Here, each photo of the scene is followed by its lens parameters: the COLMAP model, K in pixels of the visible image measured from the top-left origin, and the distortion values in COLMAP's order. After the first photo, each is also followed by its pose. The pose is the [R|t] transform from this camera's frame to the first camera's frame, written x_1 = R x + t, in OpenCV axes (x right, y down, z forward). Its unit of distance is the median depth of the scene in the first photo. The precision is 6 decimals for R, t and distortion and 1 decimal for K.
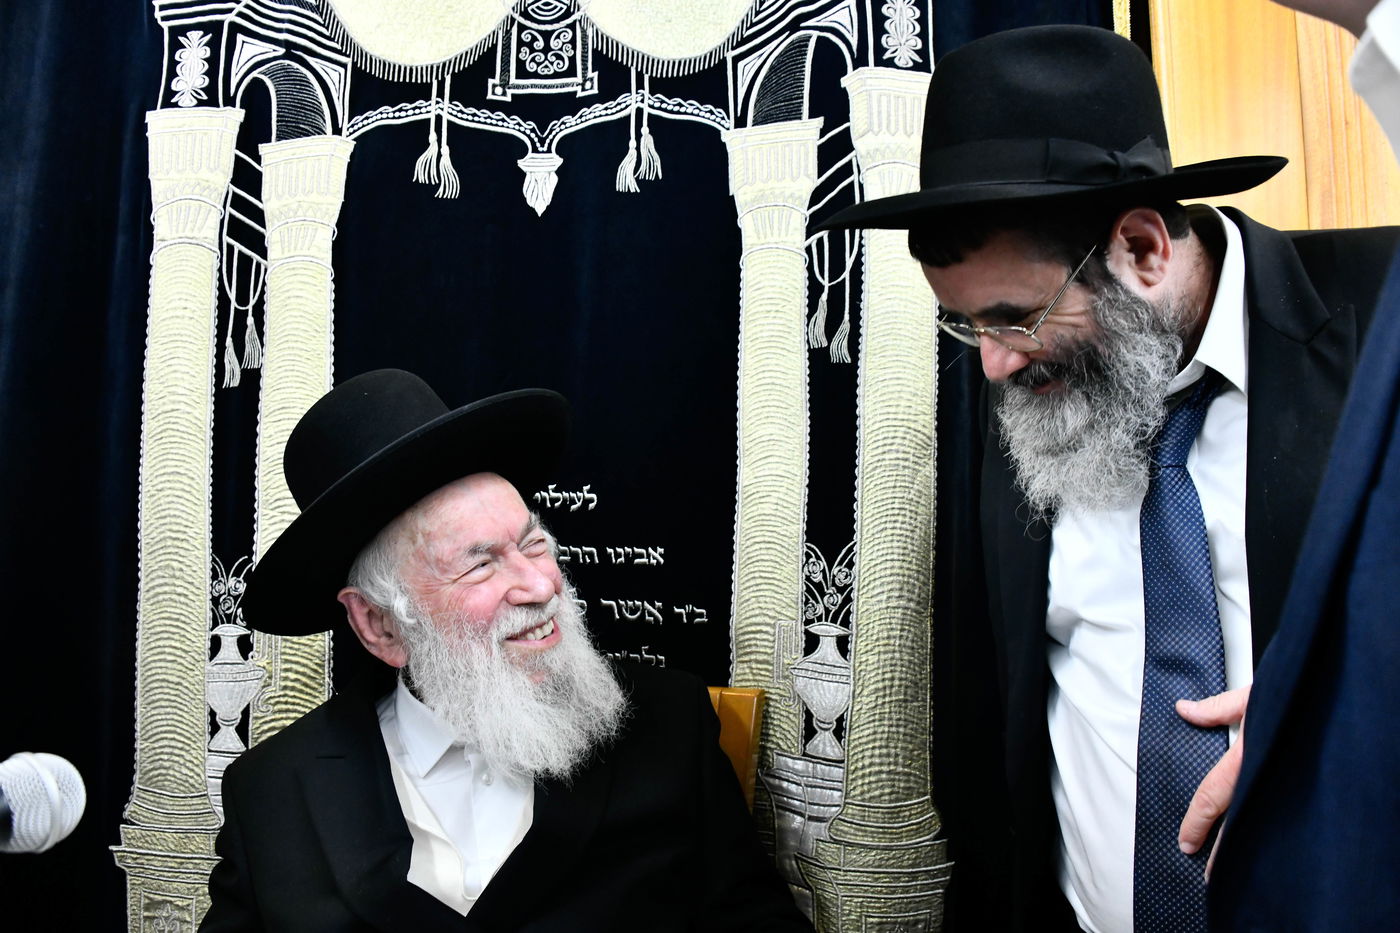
lens RADIAL K [[1100.7, 0, 700.0], [0, 1100.7, 466.5], [0, 0, 1]] dist [-0.148866, 0.059064]
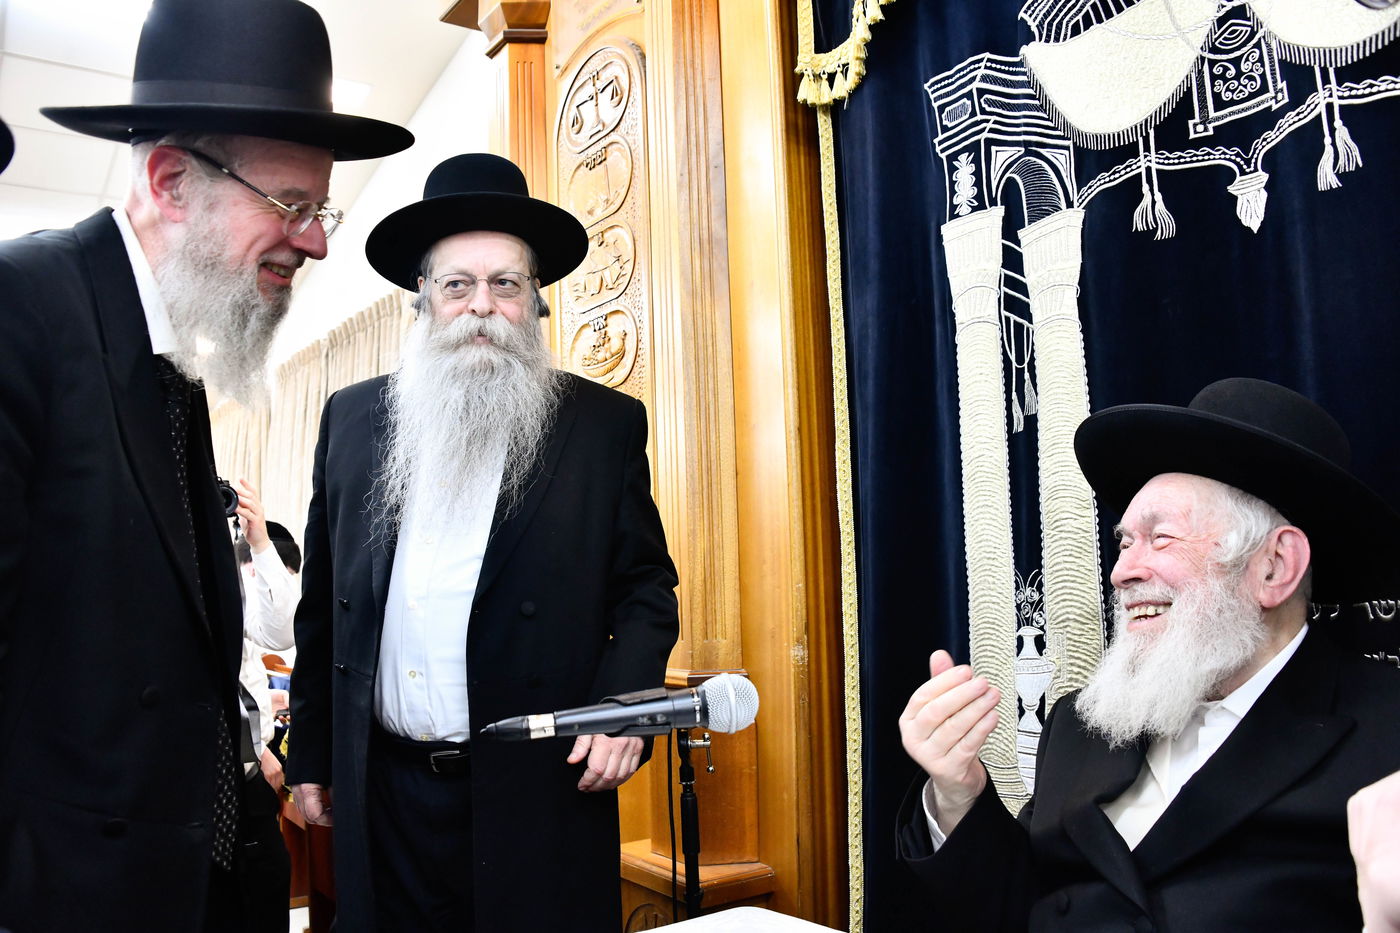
lens RADIAL K [[1105.0, 0, 700.0], [0, 1105.0, 466.5], [0, 0, 1]] dist [-0.156165, 0.081901]
pose [[0.599509, -0.100730, -0.794004, 0.325363], [0.066362, 0.994889, -0.076109, 0.035347], [0.797612, -0.007064, 0.603130, -0.039722]]
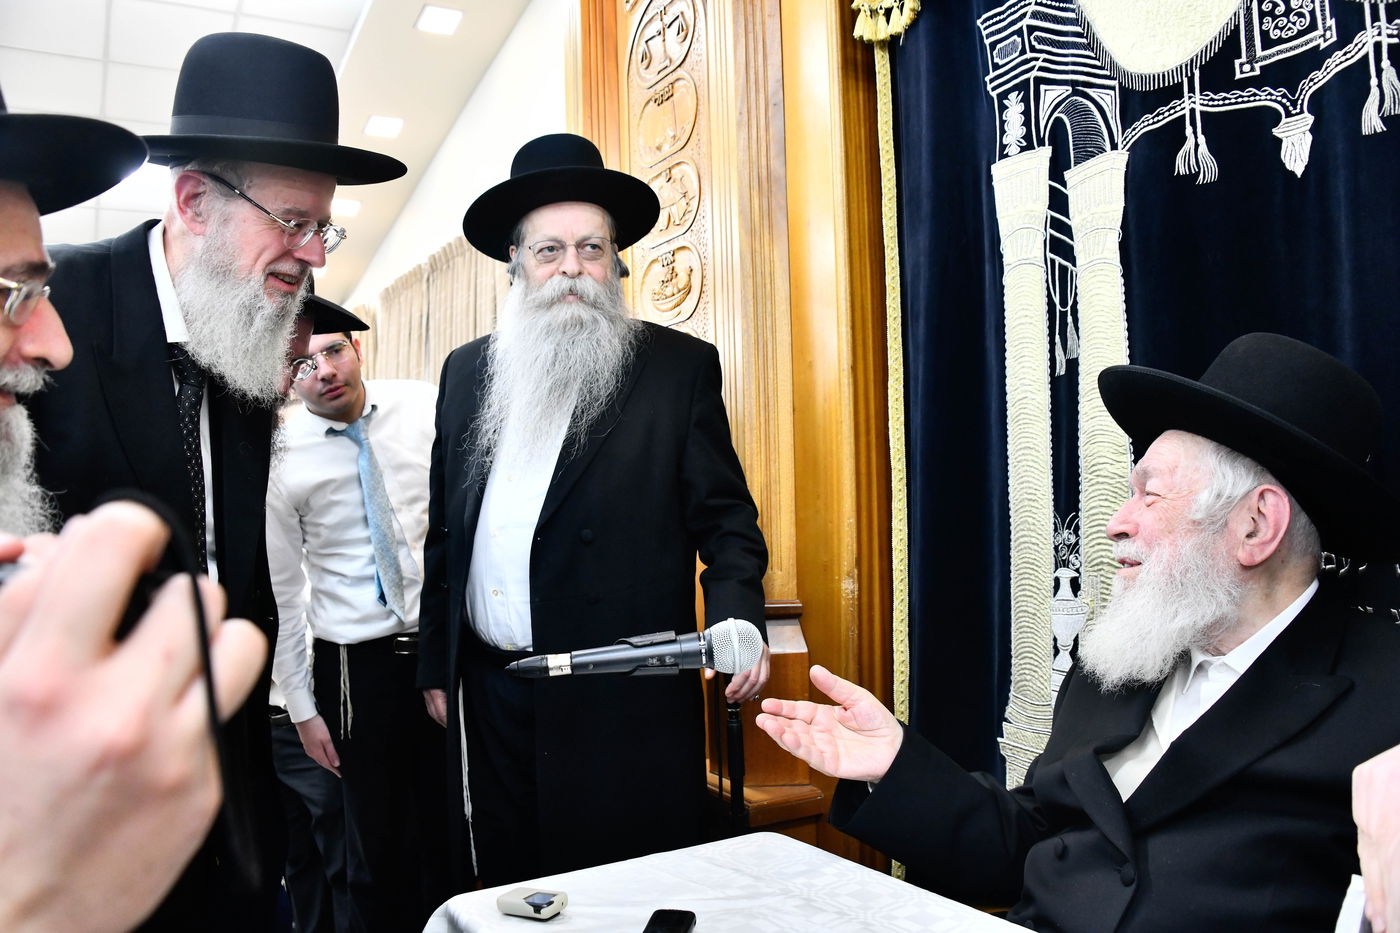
lens RADIAL K [[1105.0, 0, 700.0], [0, 1105.0, 466.5], [0, 0, 1]] dist [-0.156165, 0.081901]
pose [[0.517130, -0.035117, -0.855186, 0.404639], [0.059822, 0.998197, -0.004815, 0.011351], [0.853814, -0.048669, 0.518298, -0.001646]]
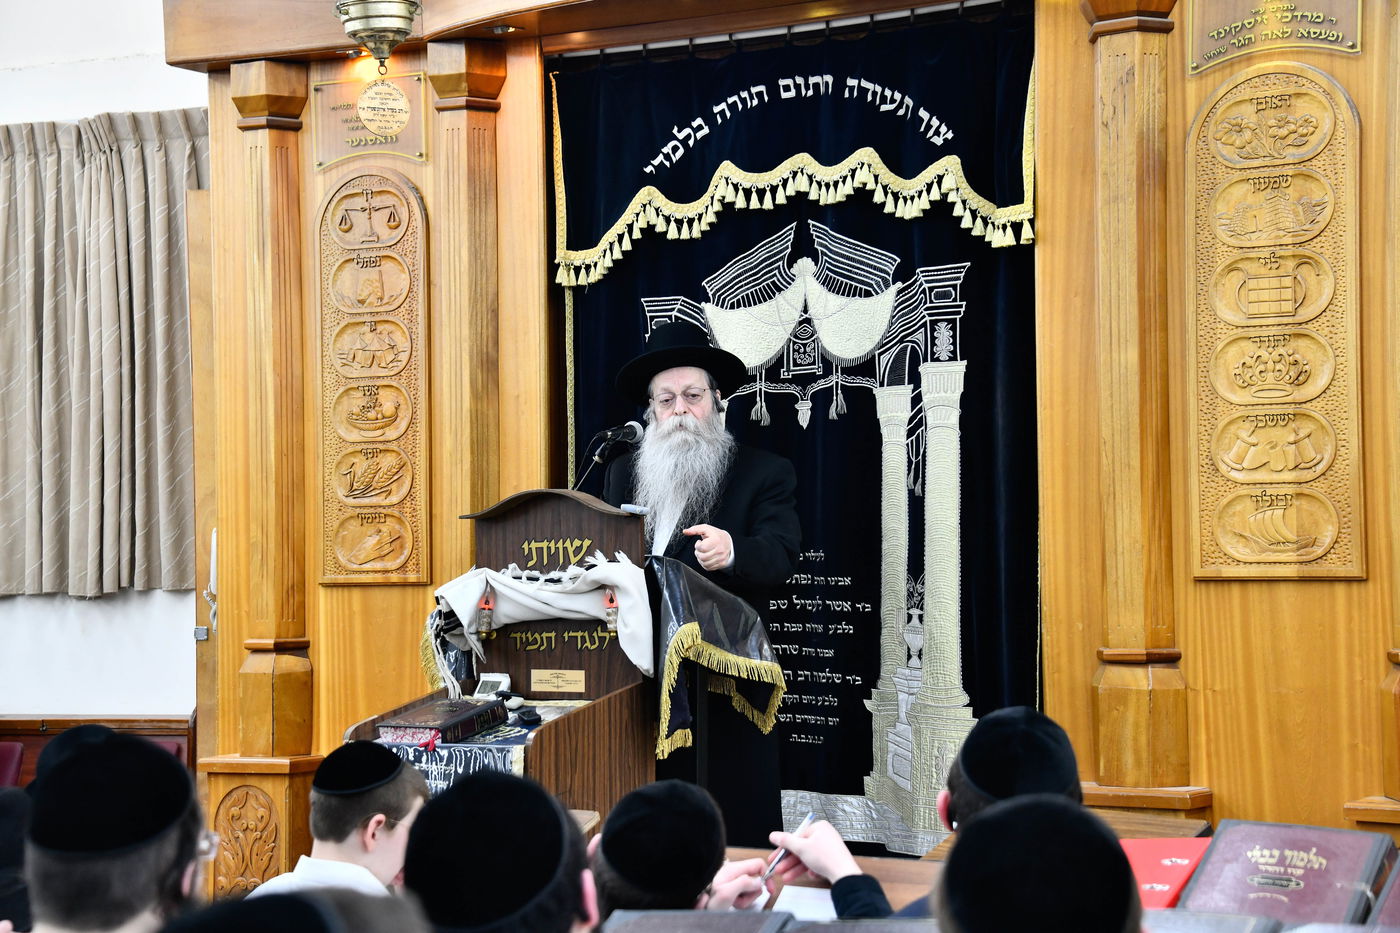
lens RADIAL K [[2818.9, 0, 700.0], [0, 2818.9, 466.5], [0, 0, 1]] dist [0.578124, 0.074542]
pose [[0.859387, -0.025383, -0.510695, 2.704857], [0.032646, 0.999453, 0.005259, -0.196456], [0.510282, -0.021192, 0.859746, -4.223677]]
